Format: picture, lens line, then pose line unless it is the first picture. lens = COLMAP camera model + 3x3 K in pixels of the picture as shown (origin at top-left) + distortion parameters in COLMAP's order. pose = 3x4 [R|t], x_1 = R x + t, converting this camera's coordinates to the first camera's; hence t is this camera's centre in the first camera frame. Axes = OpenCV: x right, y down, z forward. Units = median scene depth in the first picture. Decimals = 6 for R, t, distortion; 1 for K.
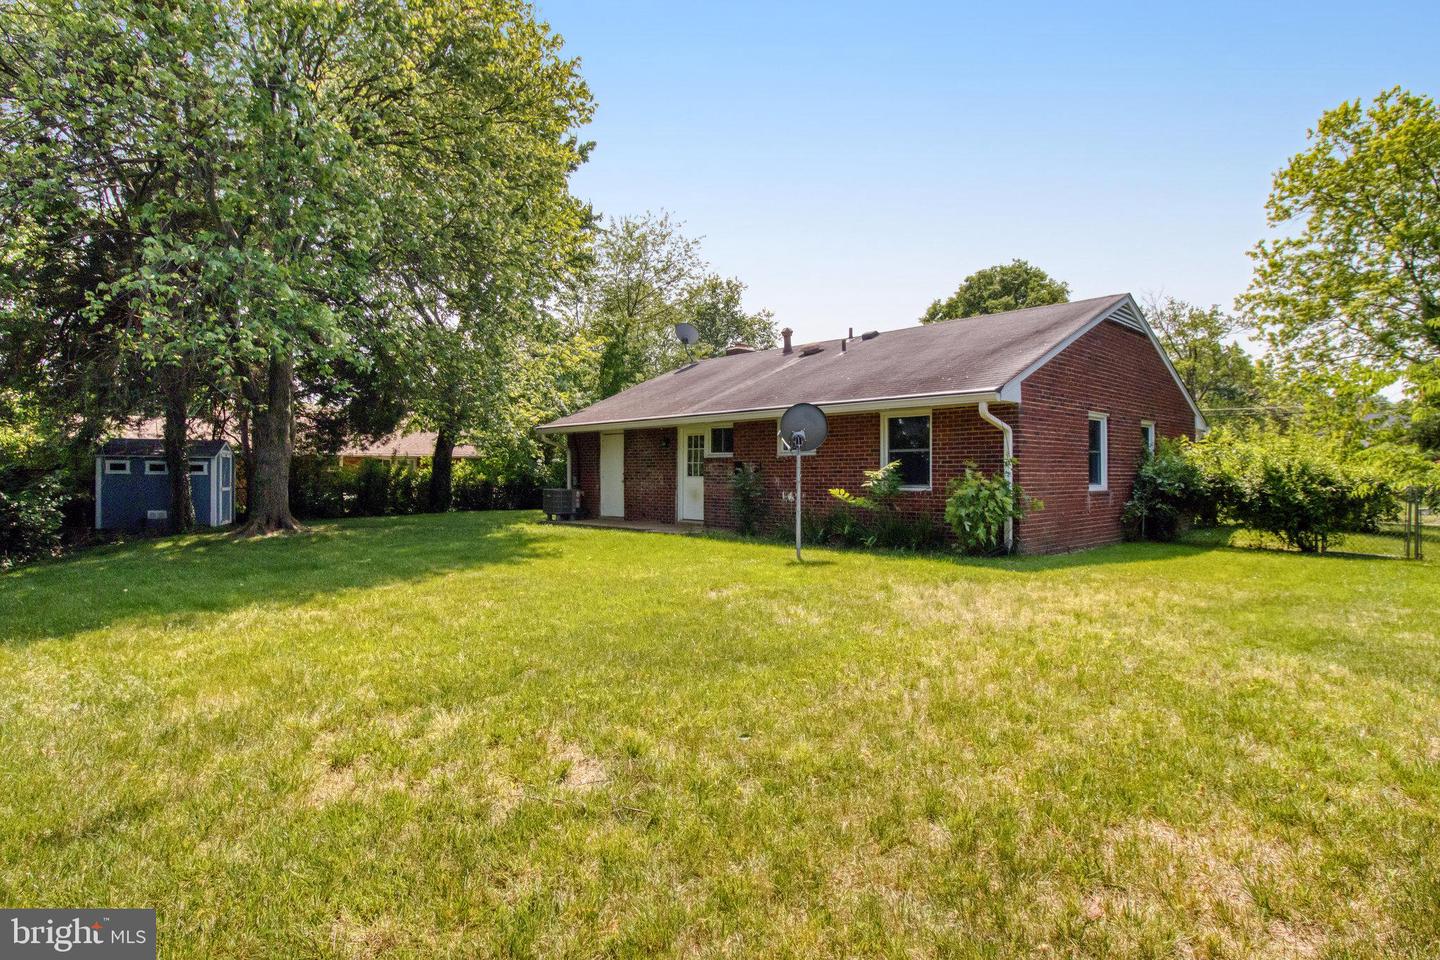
lens RADIAL K [[740.1, 0, 713.0], [0, 740.1, 473.8], [0, 0, 1]] dist [0.004597, -0.016435]
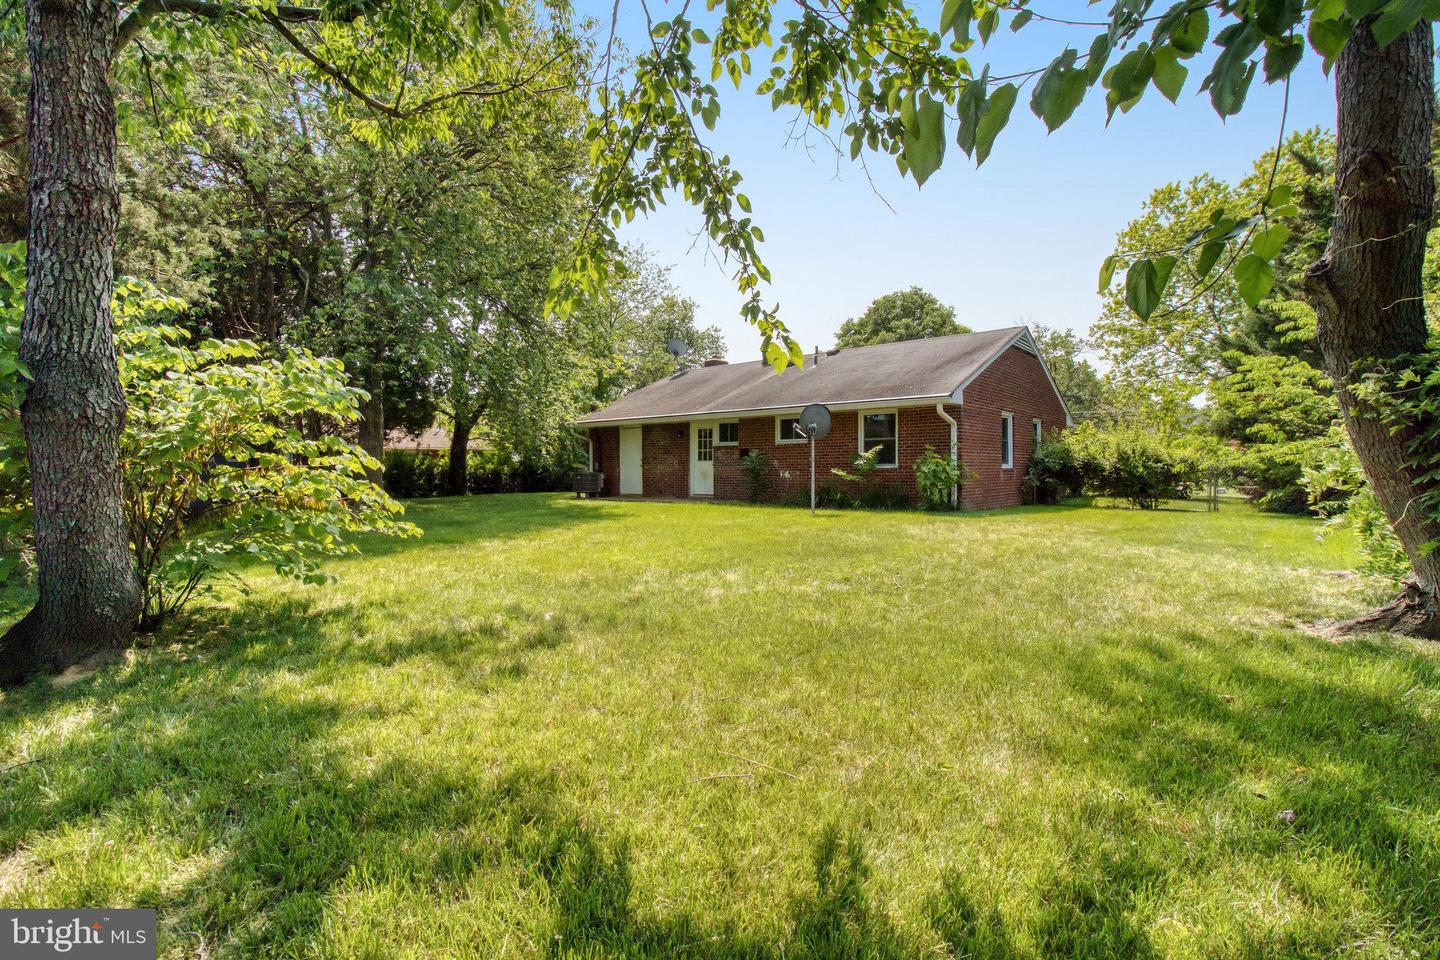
lens RADIAL K [[671.8, 0, 711.8], [0, 671.8, 481.1], [0, 0, 1]] dist [-0.001125, -0.016192]
pose [[0.992887, -0.006529, 0.118883, -0.131912], [0.004559, 0.999848, 0.016836, 0.016760], [-0.118975, -0.016174, 0.992766, -0.138183]]
